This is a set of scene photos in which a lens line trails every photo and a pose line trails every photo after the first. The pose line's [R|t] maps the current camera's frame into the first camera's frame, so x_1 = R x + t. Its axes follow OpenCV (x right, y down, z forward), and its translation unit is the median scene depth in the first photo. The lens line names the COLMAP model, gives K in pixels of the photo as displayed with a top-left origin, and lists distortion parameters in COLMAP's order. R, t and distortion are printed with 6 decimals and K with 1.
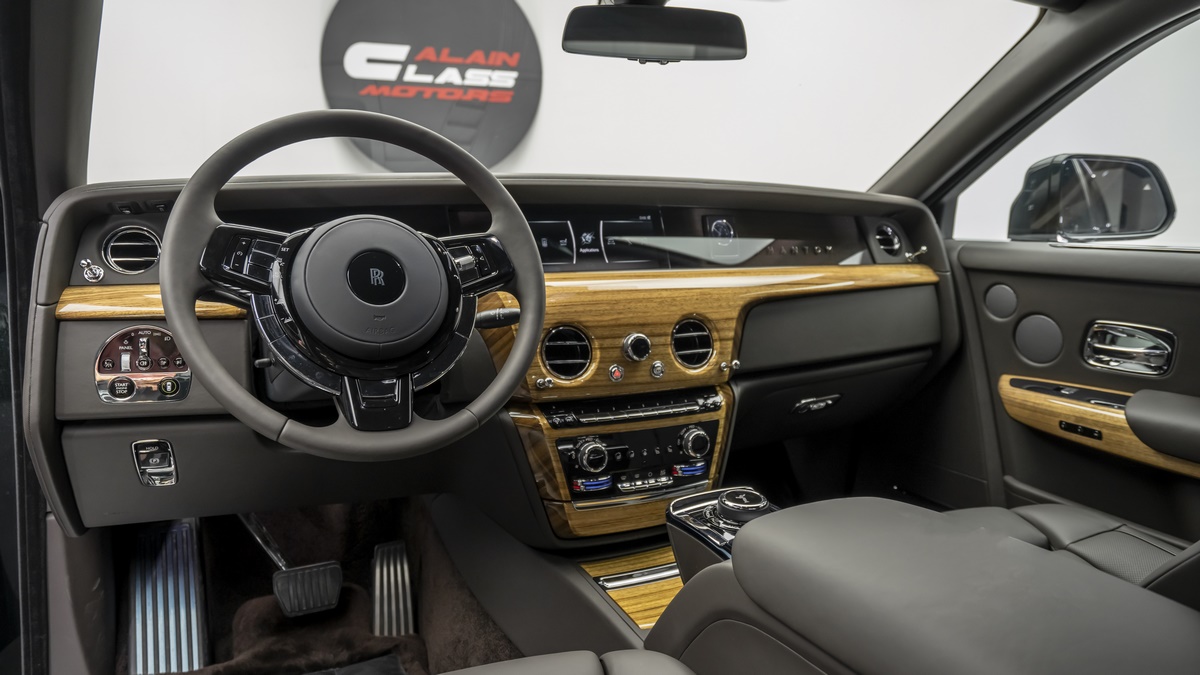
lens RADIAL K [[836.7, 0, 600.0], [0, 836.7, 337.5], [0, 0, 1]] dist [0.020263, 0.002734]
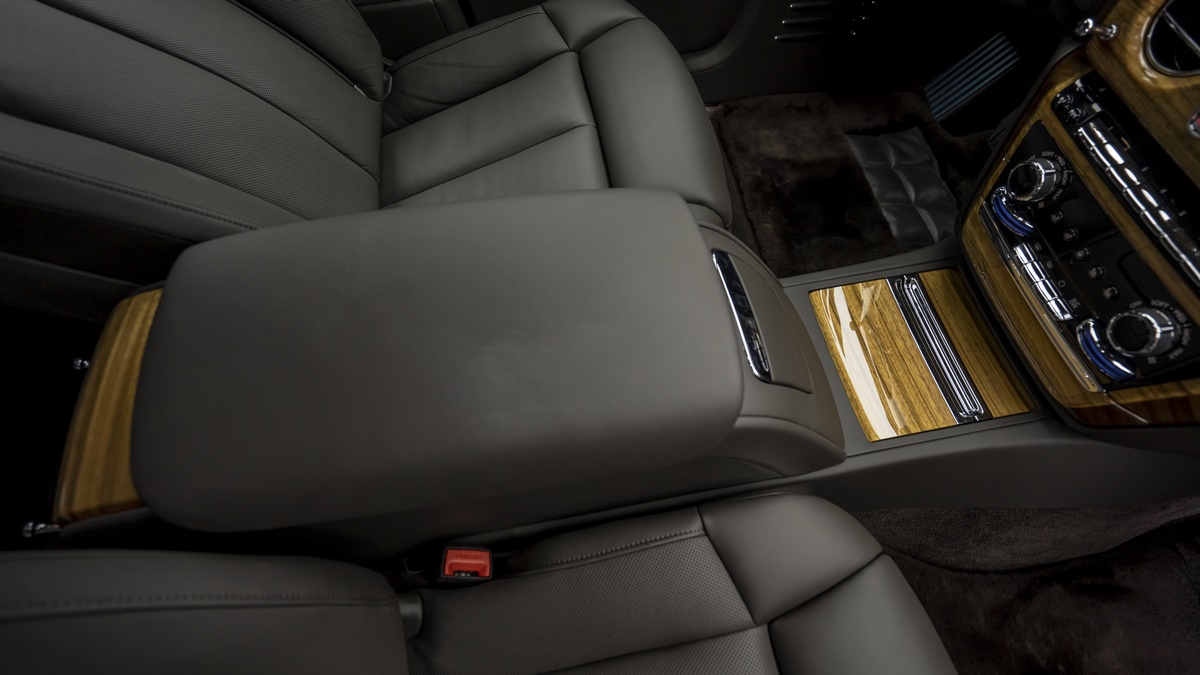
lens RADIAL K [[559.4, 0, 602.1], [0, 559.4, 340.4], [0, 0, 1]] dist [-0.001159, -0.000002]
pose [[-0.271669, 0.841106, -0.467693, 0.372426], [-0.180799, 0.432712, 0.883217, -0.129007], [0.945255, 0.324501, 0.034516, 0.616248]]
